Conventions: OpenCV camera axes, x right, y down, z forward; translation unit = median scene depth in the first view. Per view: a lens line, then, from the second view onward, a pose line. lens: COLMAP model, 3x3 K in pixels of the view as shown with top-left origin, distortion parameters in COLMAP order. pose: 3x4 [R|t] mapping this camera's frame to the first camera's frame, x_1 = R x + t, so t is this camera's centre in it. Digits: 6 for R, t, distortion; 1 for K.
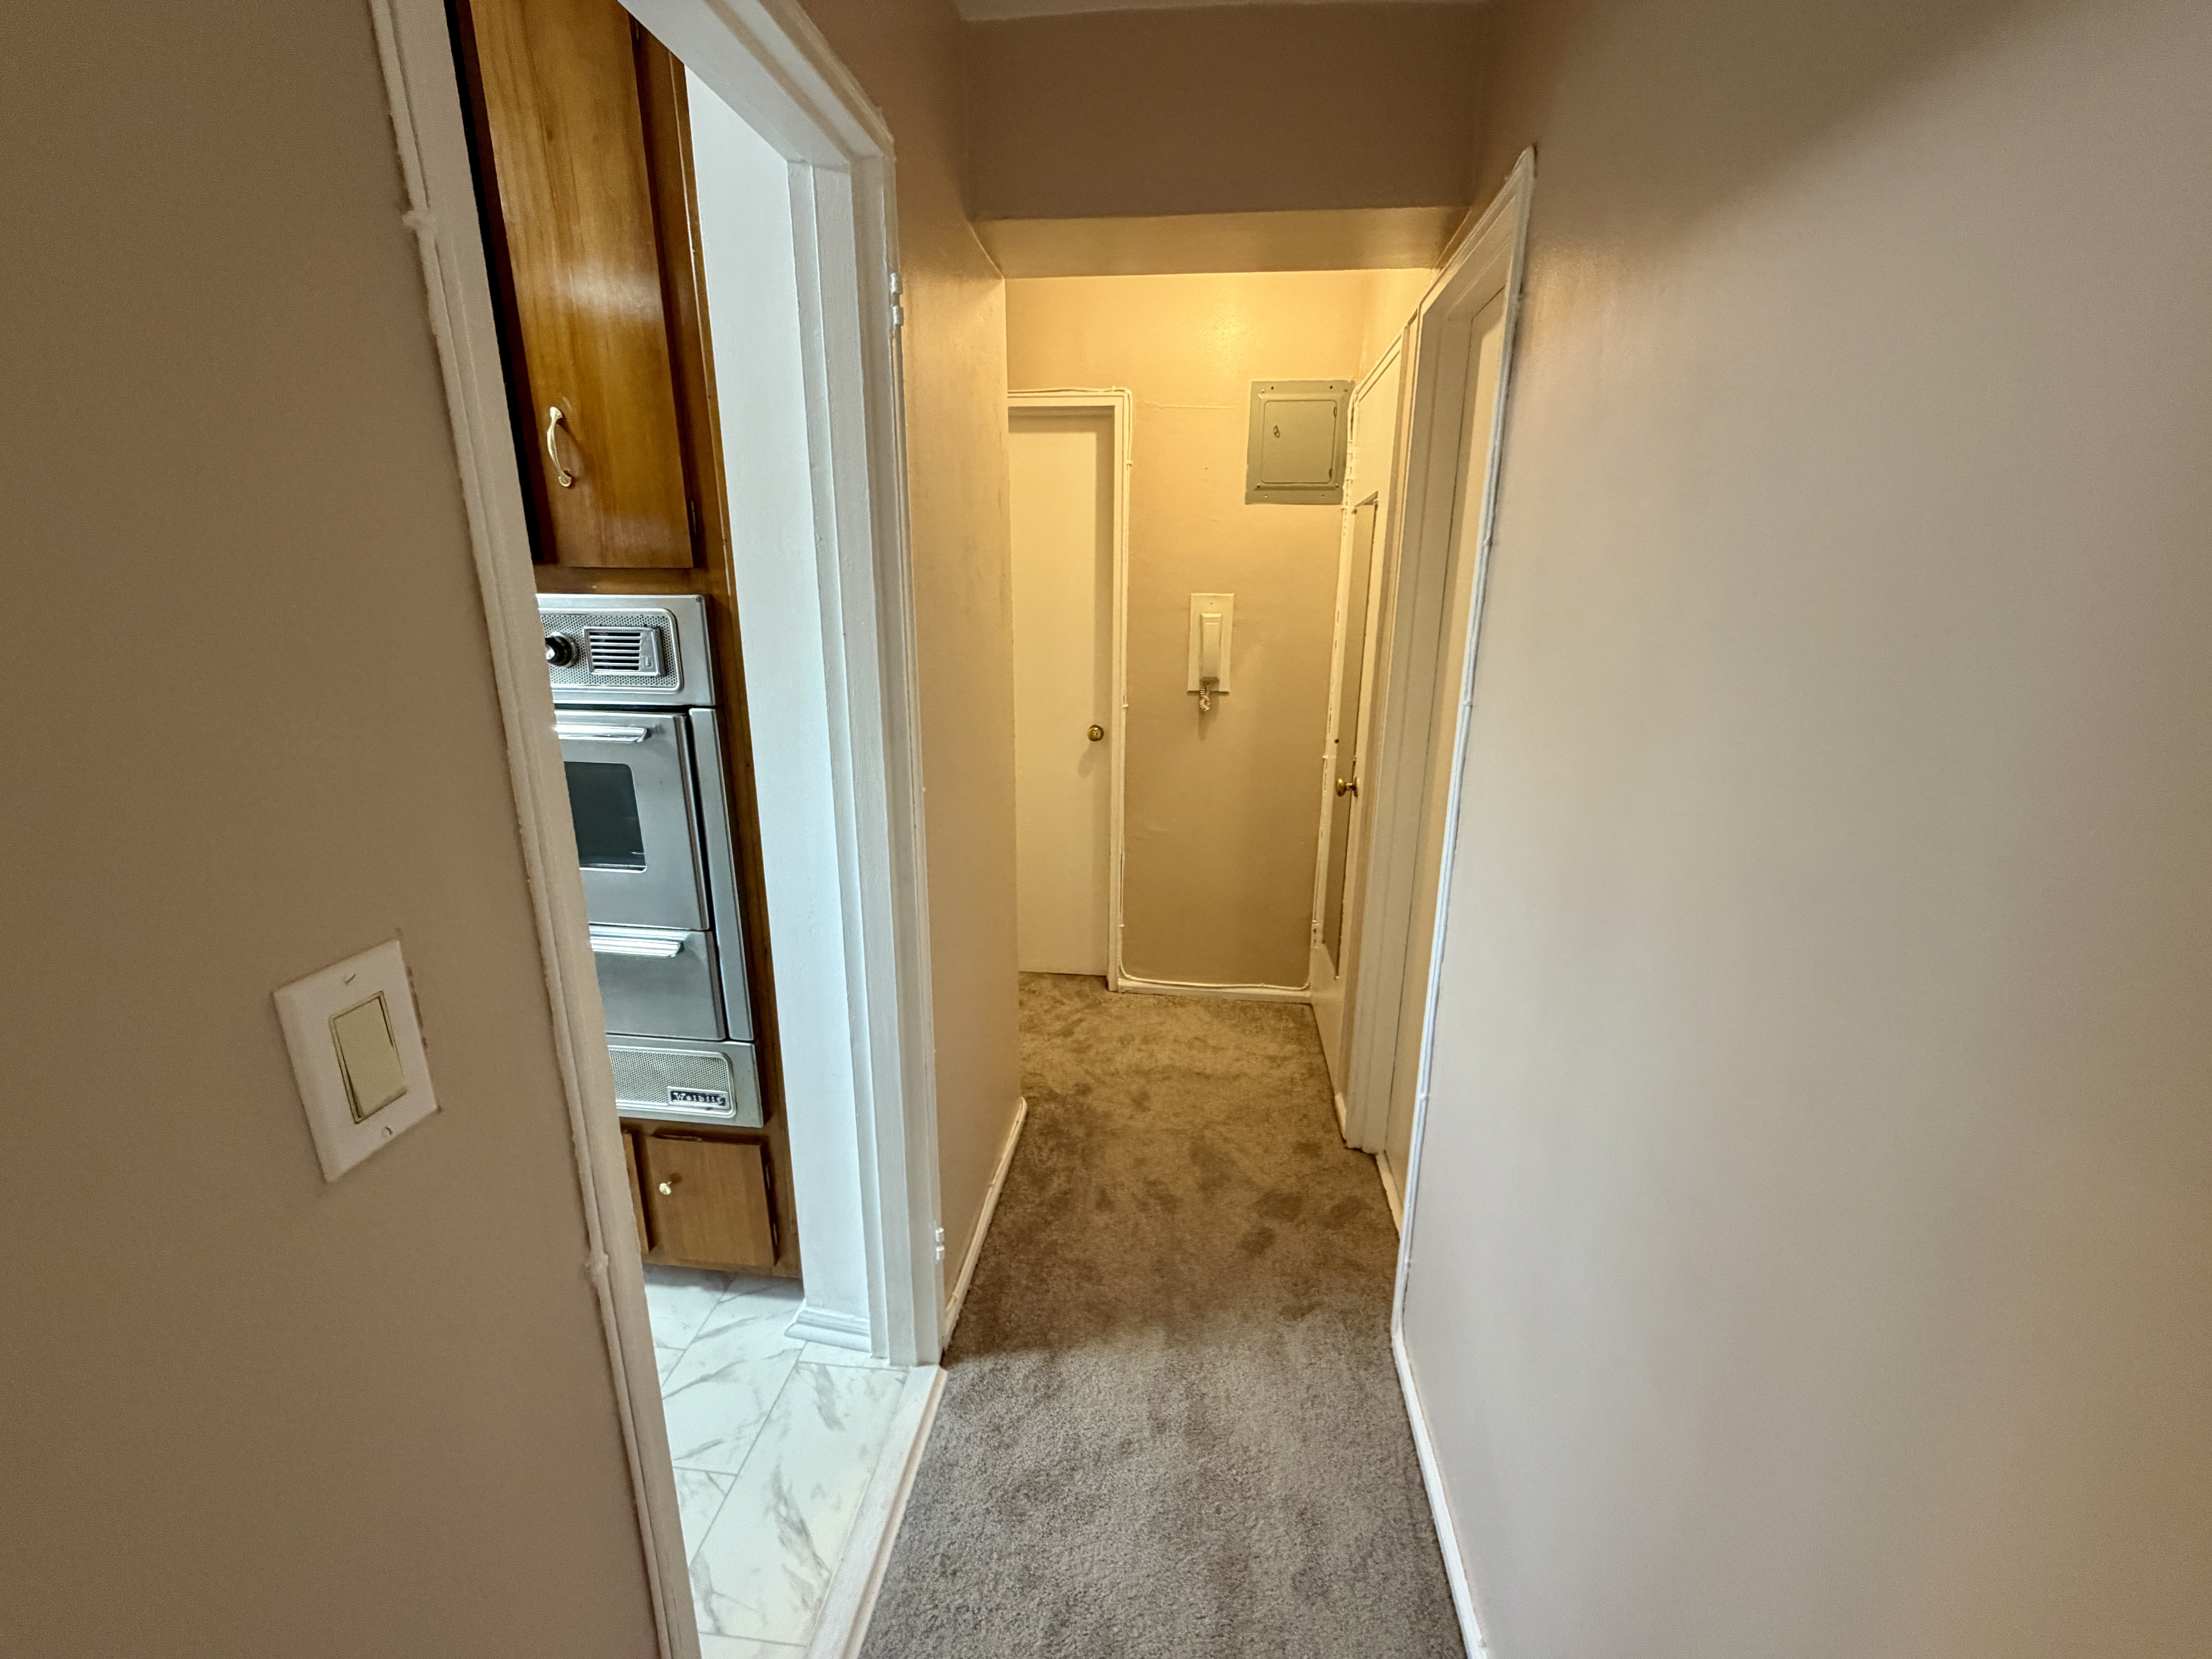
lens RADIAL K [[886.7, 0, 1103.8], [0, 886.7, 827.6], [0, 0, 1]] dist [-0.001064, 0.000378]
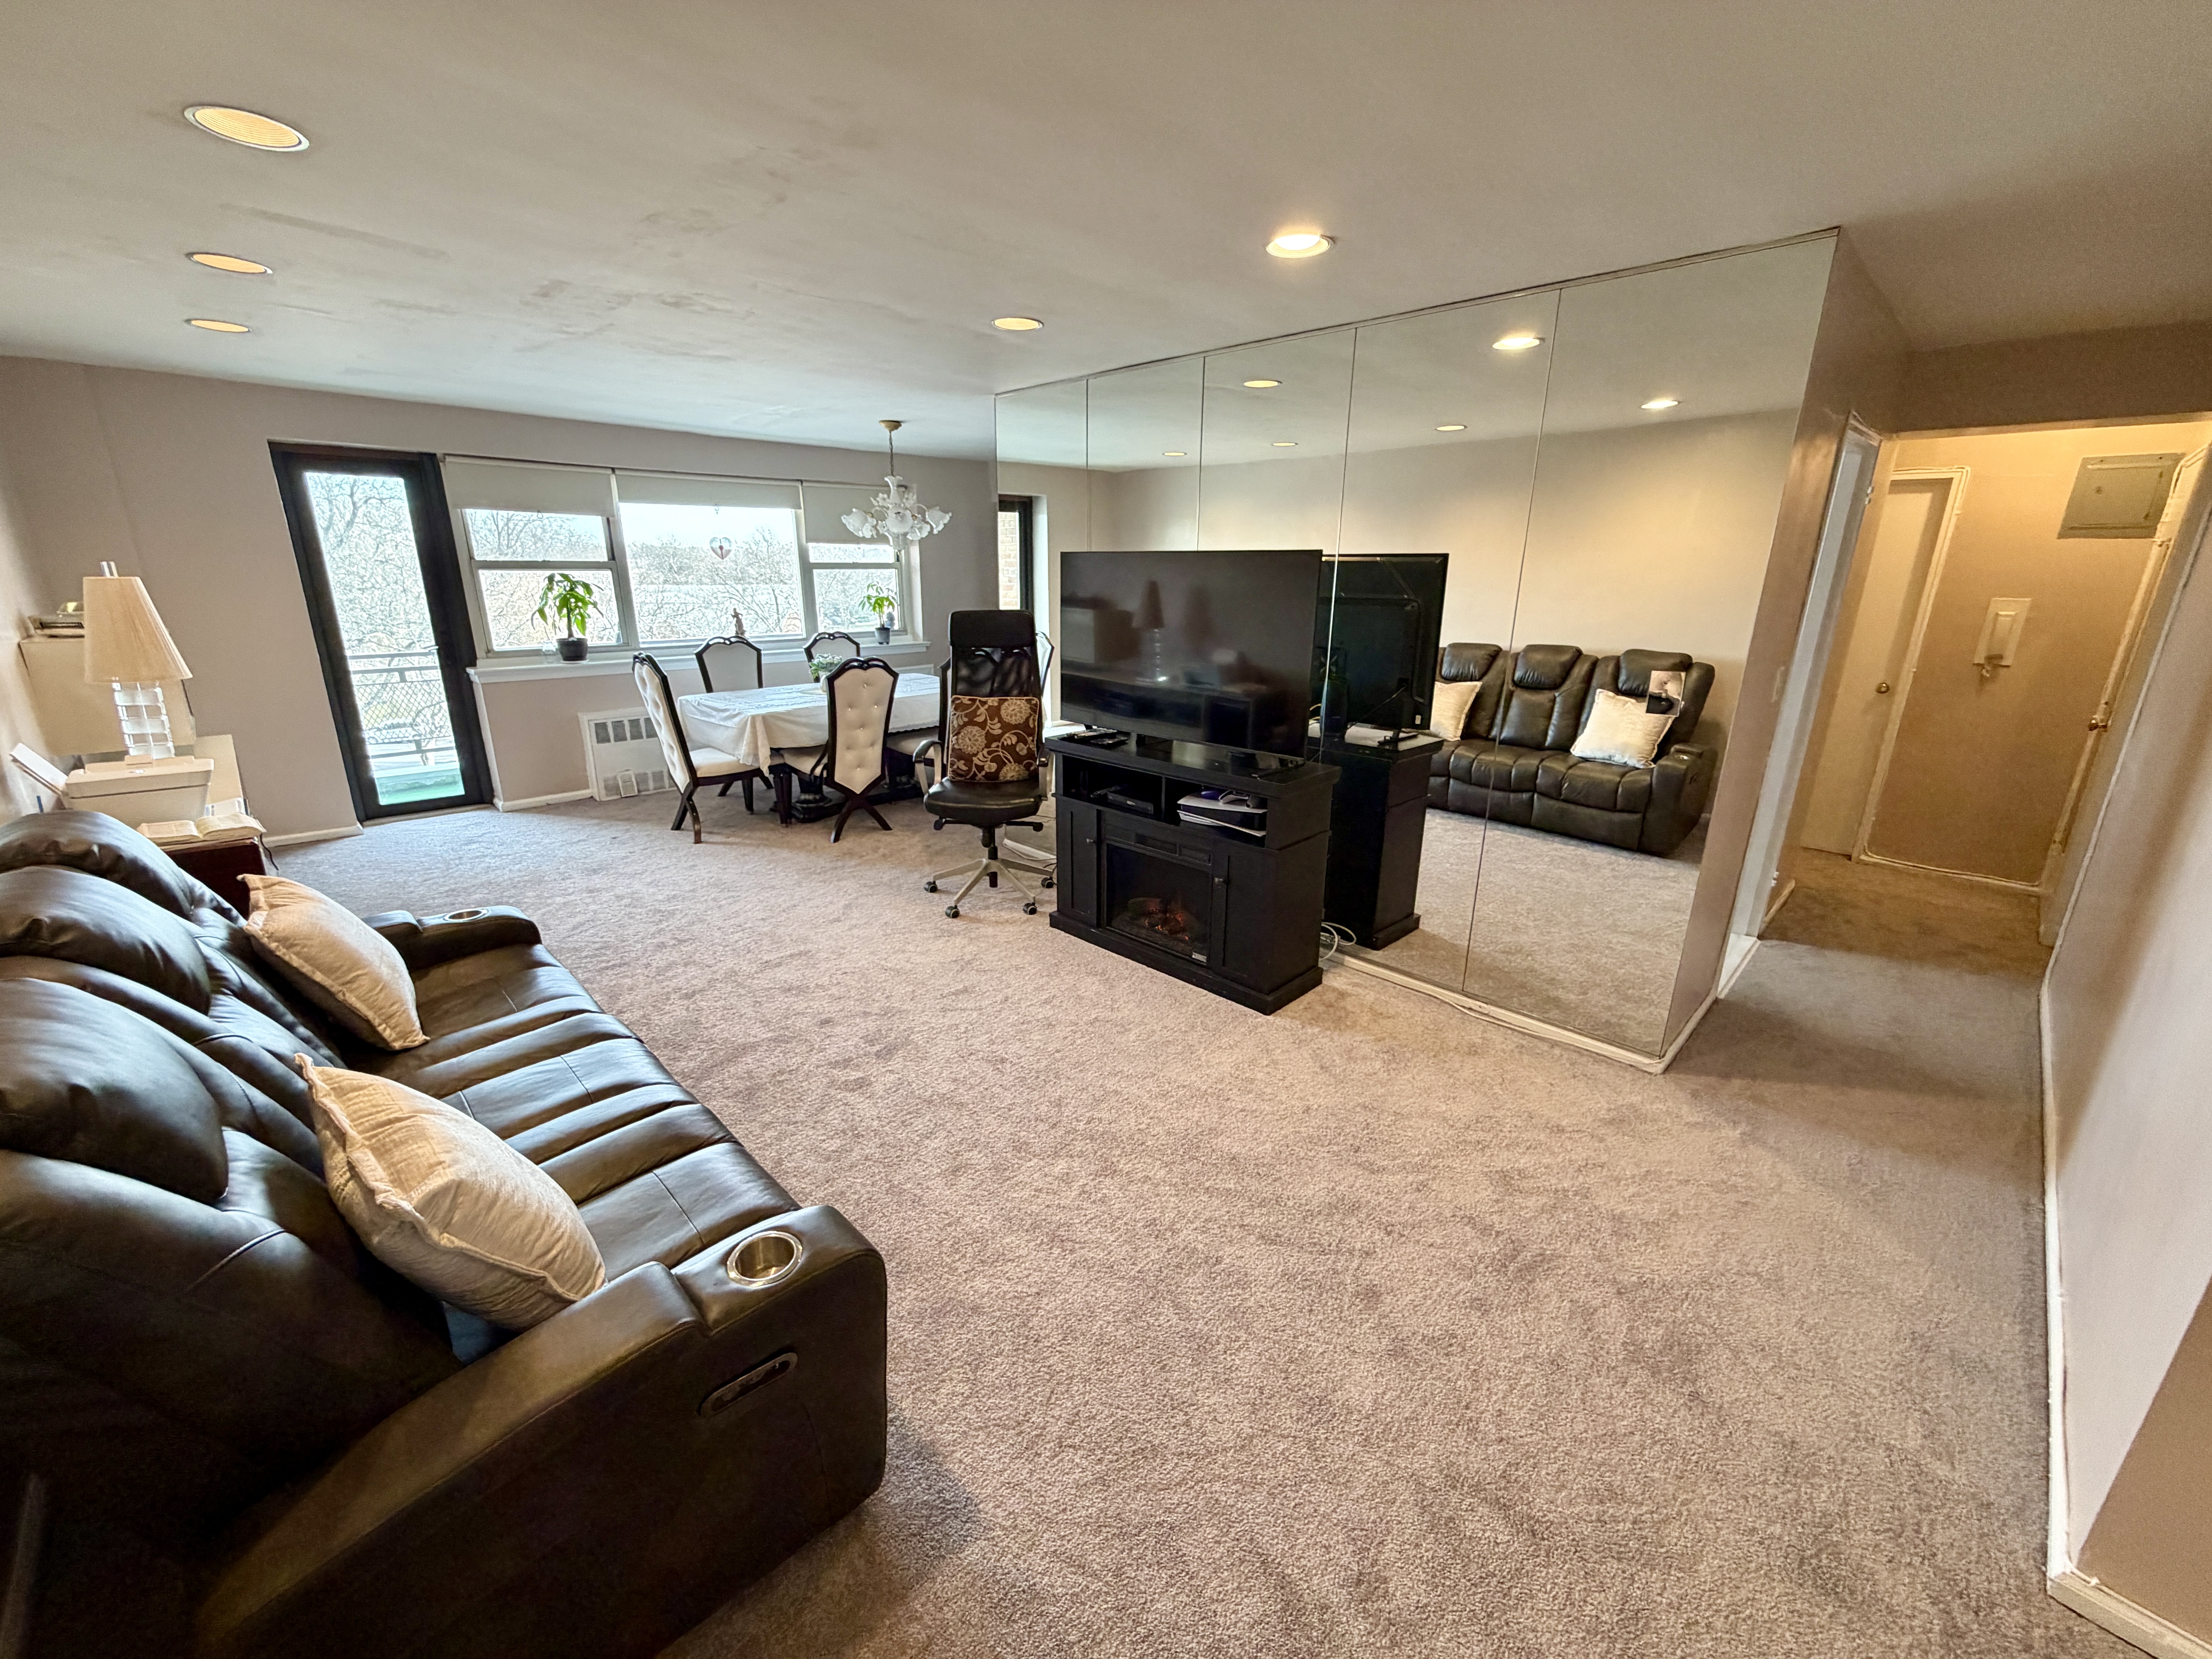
lens RADIAL K [[886.7, 0, 1107.2], [0, 886.7, 825.1], [0, 0, 1]] dist [-0.001064, 0.000378]
pose [[0.780510, 0.179627, -0.598780, -0.107031], [-0.167837, 0.982875, 0.076075, 0.260278], [0.602192, 0.041120, 0.797292, -1.121519]]
